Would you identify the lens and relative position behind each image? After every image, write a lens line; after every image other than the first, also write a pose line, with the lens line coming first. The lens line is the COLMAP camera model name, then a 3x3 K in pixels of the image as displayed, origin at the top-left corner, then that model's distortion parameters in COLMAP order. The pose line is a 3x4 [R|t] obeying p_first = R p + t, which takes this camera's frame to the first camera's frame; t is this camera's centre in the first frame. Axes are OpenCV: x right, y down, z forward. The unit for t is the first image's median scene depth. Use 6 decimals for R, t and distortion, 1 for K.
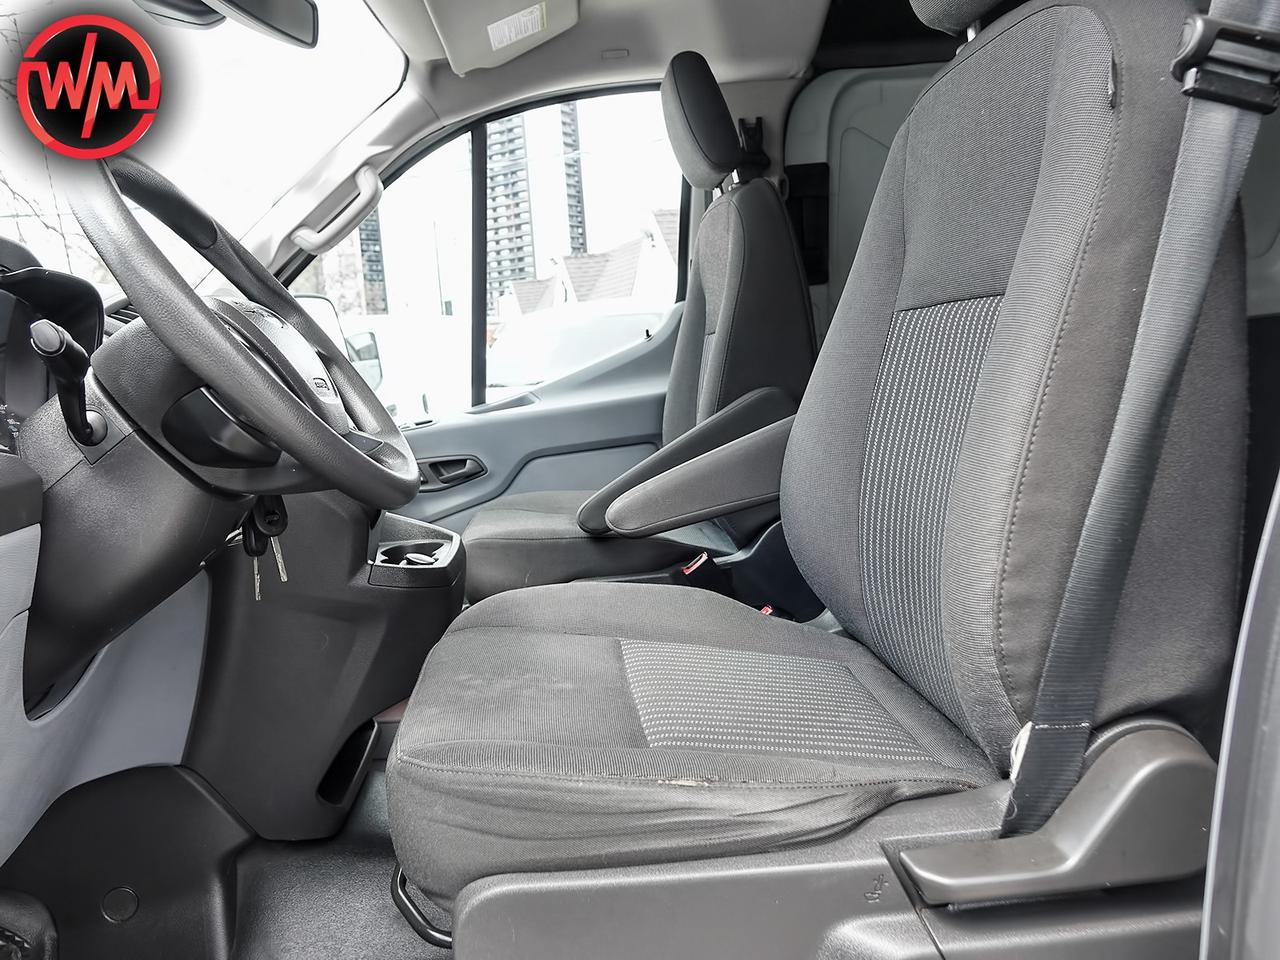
lens RADIAL K [[954.5, 0, 640.0], [0, 954.5, 480.0], [0, 0, 1]] dist [0.002516, 0.001078]
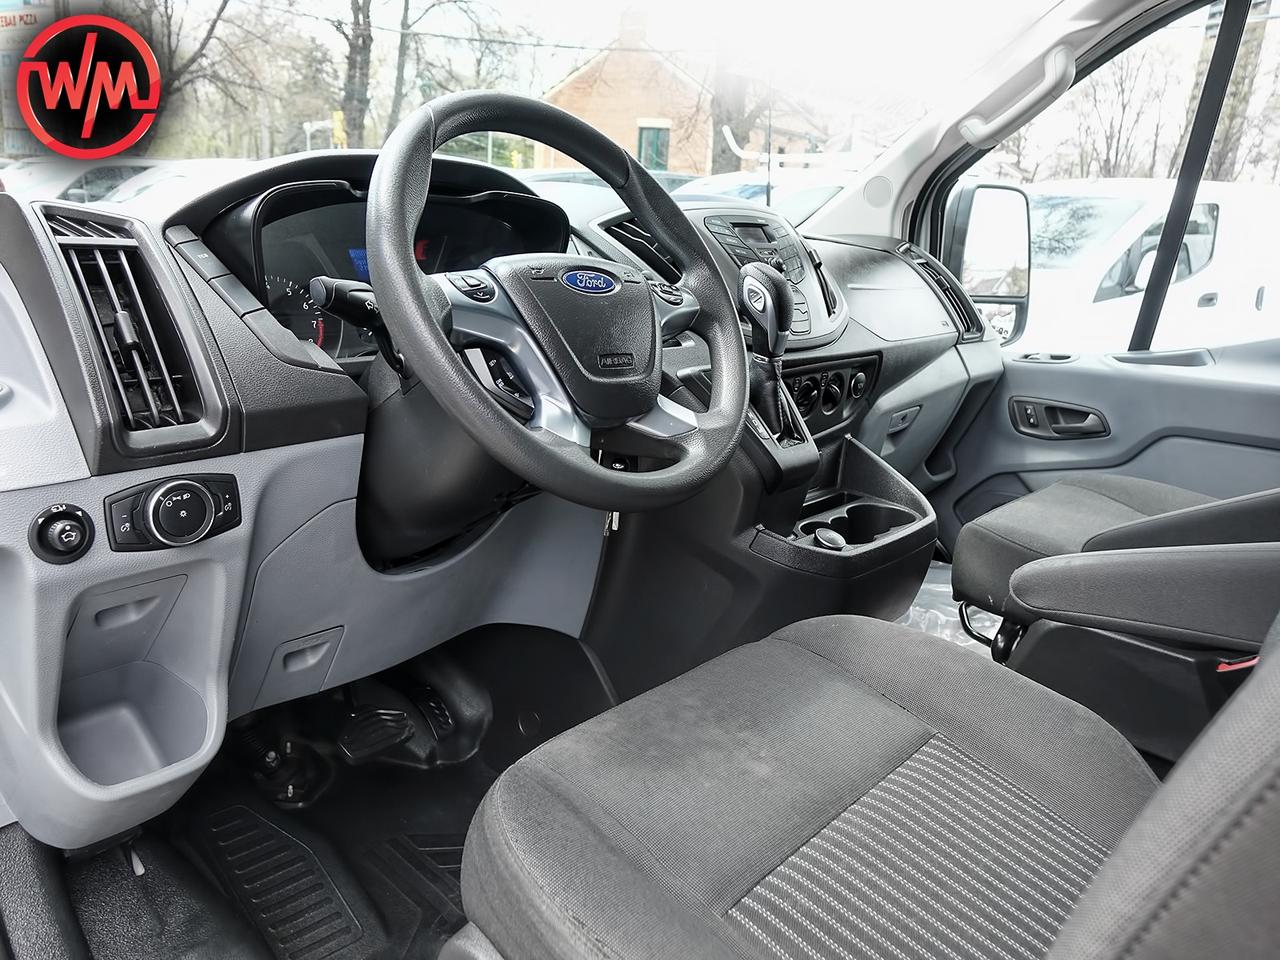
lens RADIAL K [[976.6, 0, 640.0], [0, 976.6, 480.0], [0, 0, 1]] dist [-0.006215, -0.002607]
pose [[0.680761, 0.313096, -0.662220, 0.138721], [-0.212964, 0.949594, 0.230039, -0.082458], [0.700864, -0.015573, 0.713125, 0.125437]]
